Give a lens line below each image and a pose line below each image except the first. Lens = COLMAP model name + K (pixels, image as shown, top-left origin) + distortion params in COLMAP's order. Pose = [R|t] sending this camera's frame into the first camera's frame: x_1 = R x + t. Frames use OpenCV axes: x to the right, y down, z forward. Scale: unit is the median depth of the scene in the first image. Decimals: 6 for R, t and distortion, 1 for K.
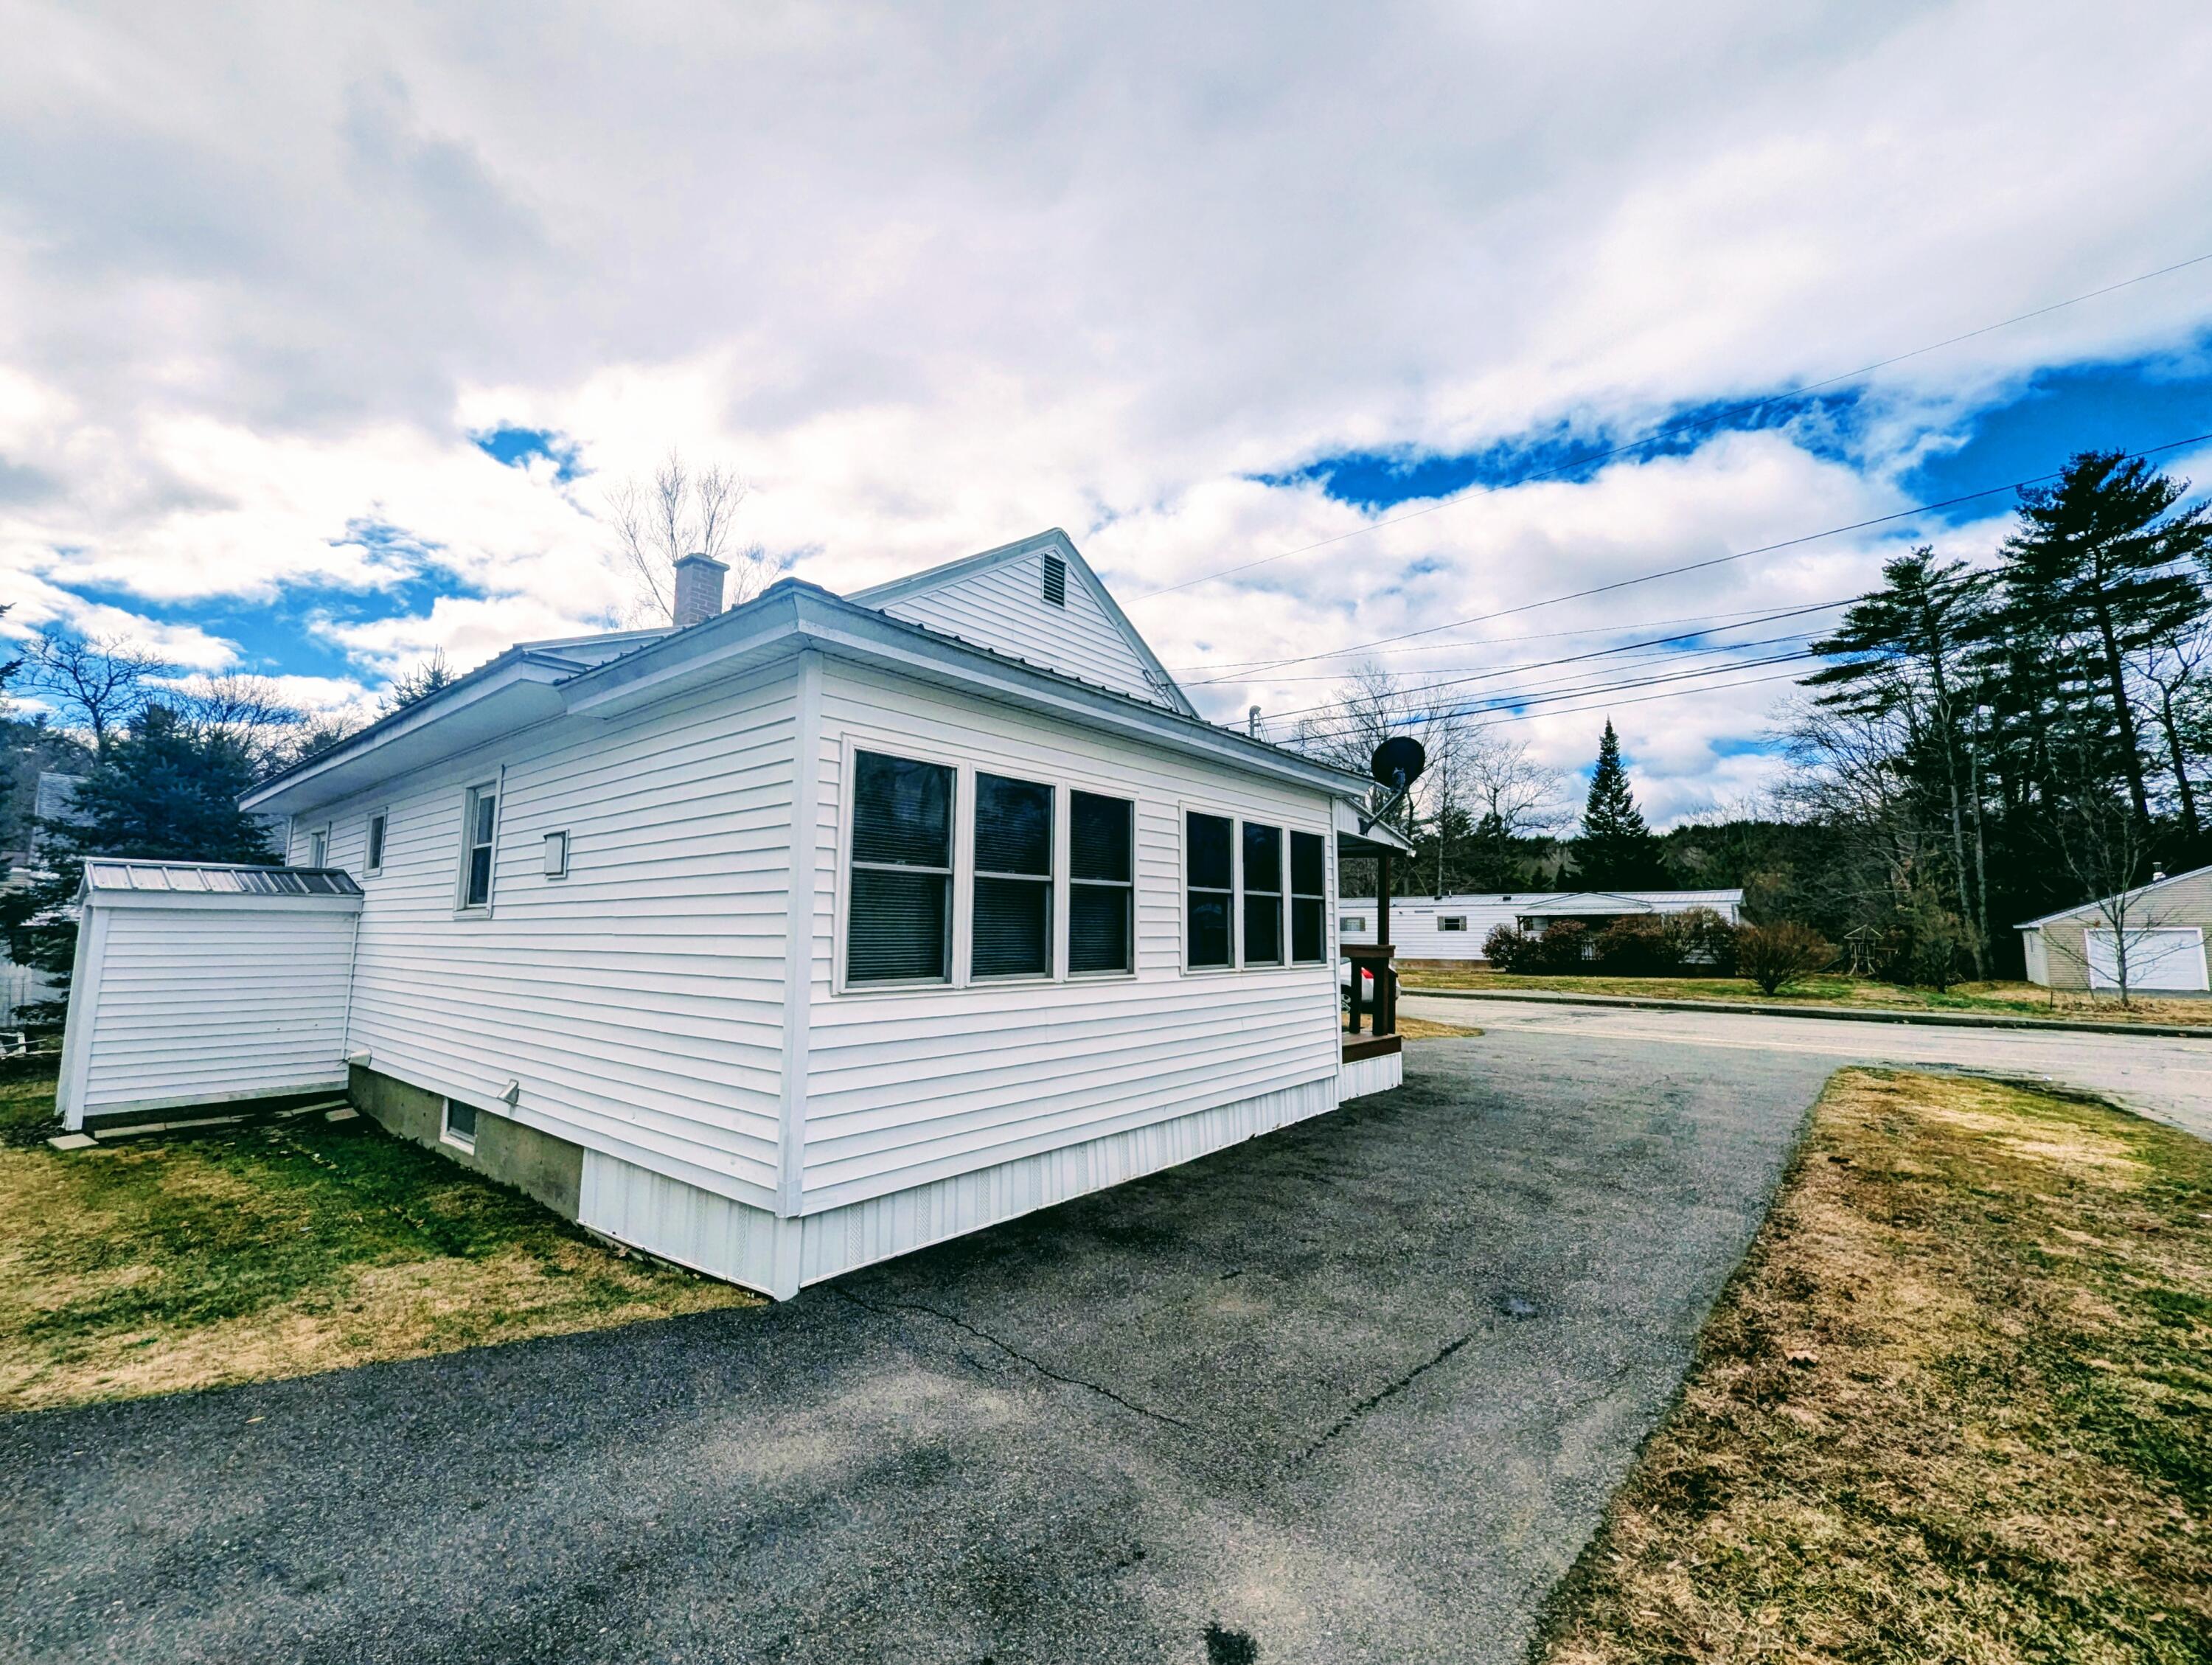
lens RADIAL K [[924.3, 0, 1094.9], [0, 924.3, 827.5], [0, 0, 1]] dist [0.001302, -0.000766]
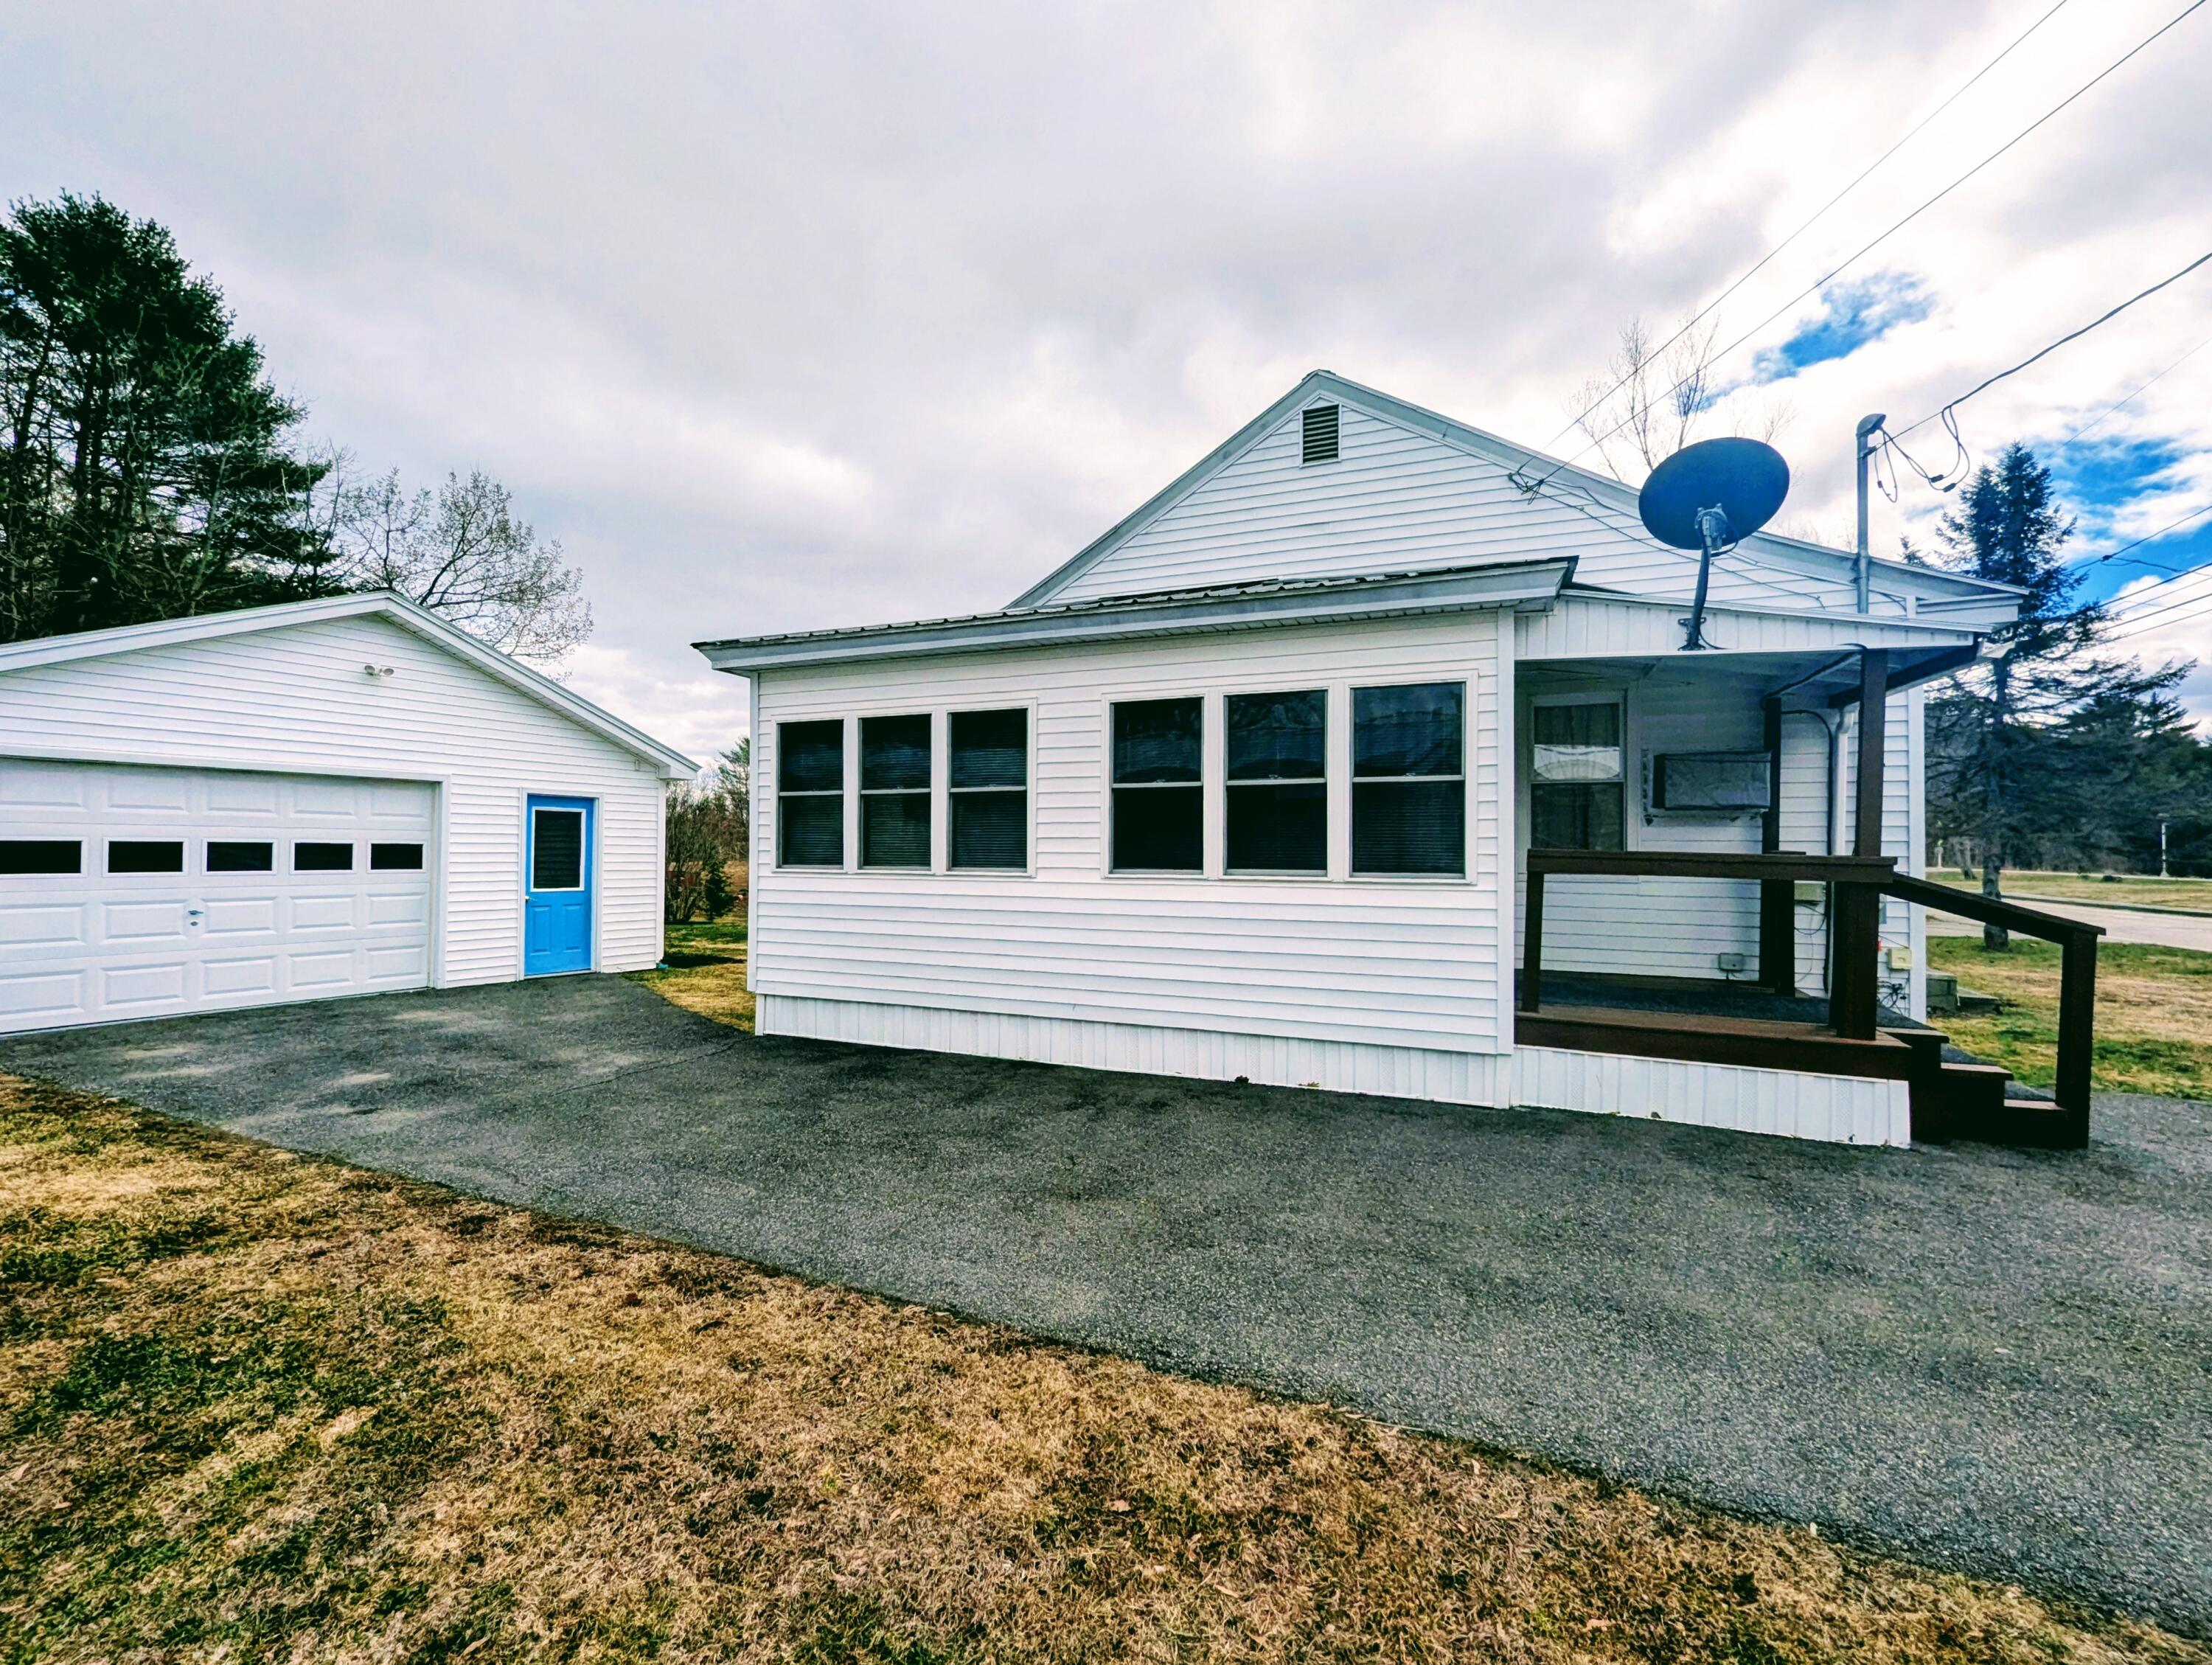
lens RADIAL K [[924.3, 0, 1106.6], [0, 924.3, 851.9], [0, 0, 1]] dist [0.001302, -0.000766]
pose [[0.277406, -0.008705, -0.960713, 1.106541], [0.099629, 0.994829, 0.019754, 0.126032], [0.955573, -0.101195, 0.276839, 0.816119]]
